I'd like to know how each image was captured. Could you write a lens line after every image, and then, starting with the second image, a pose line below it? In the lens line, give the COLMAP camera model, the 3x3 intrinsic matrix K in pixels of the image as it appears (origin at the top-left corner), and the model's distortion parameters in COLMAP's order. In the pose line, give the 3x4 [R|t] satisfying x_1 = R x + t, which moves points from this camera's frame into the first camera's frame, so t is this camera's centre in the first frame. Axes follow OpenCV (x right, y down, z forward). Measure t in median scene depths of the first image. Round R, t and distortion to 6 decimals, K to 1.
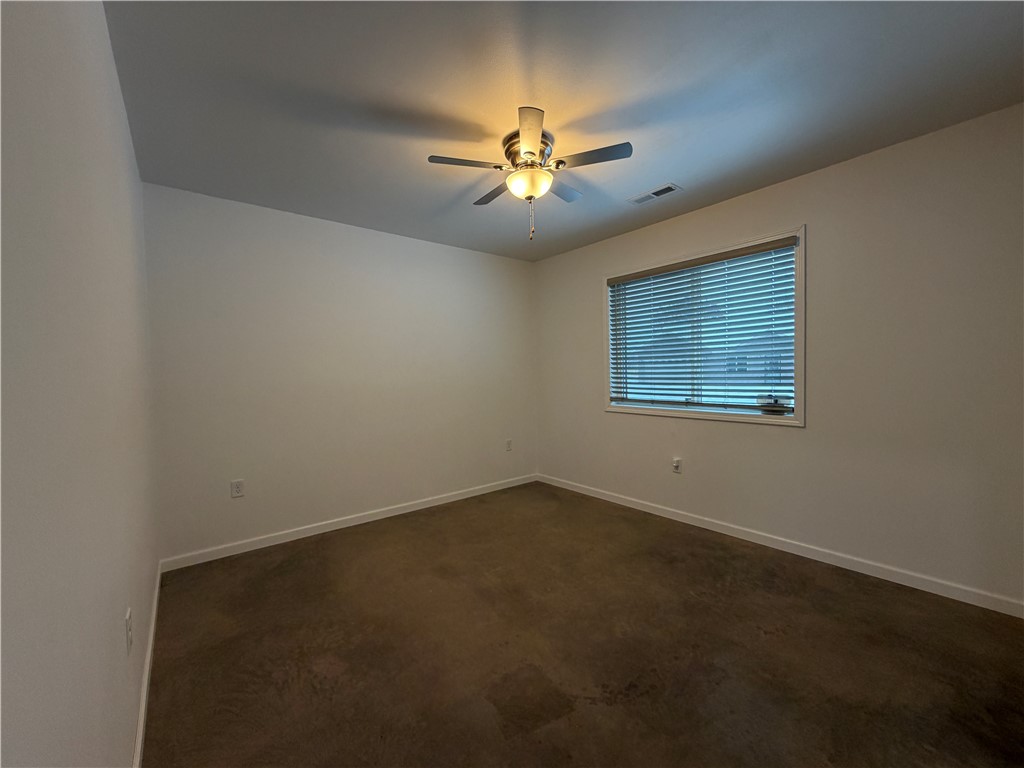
lens RADIAL K [[406.9, 0, 506.1], [0, 406.9, 384.0], [0, 0, 1]] dist [0.001062, -0.000498]
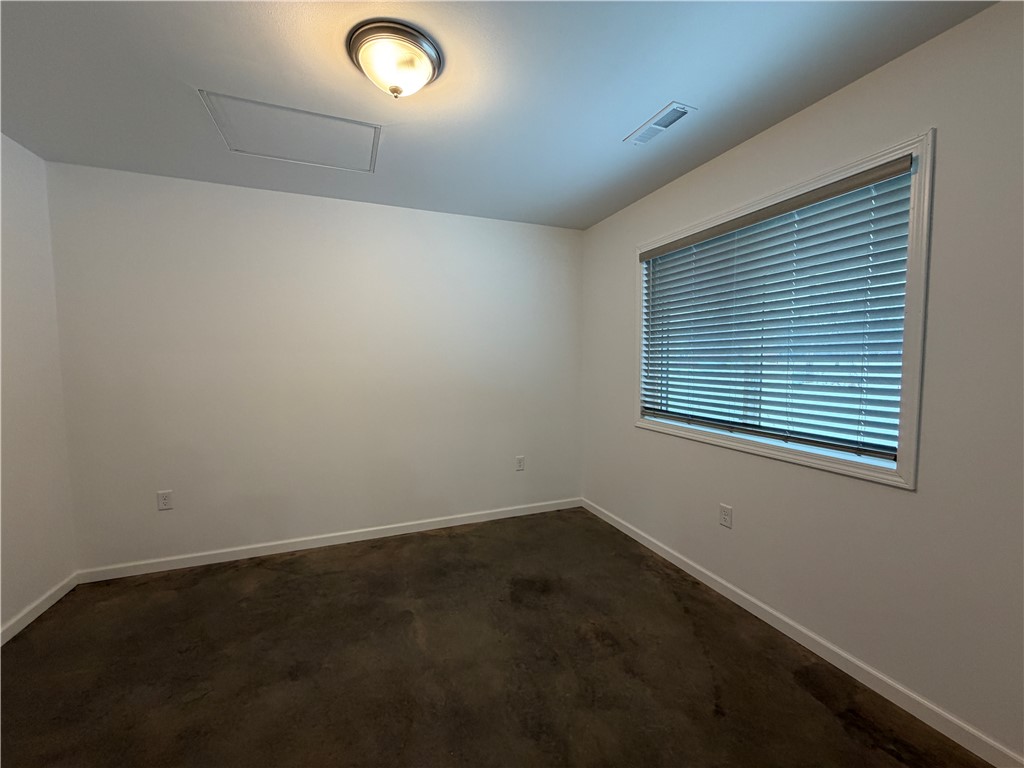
lens RADIAL K [[406.9, 0, 511.4], [0, 406.9, 386.3], [0, 0, 1]] dist [0.001062, -0.000498]
pose [[0.955967, 0.027529, -0.292180, 0.292322], [-0.014153, 0.998757, 0.047797, -0.051603], [0.293133, -0.041557, 0.955168, 0.237485]]
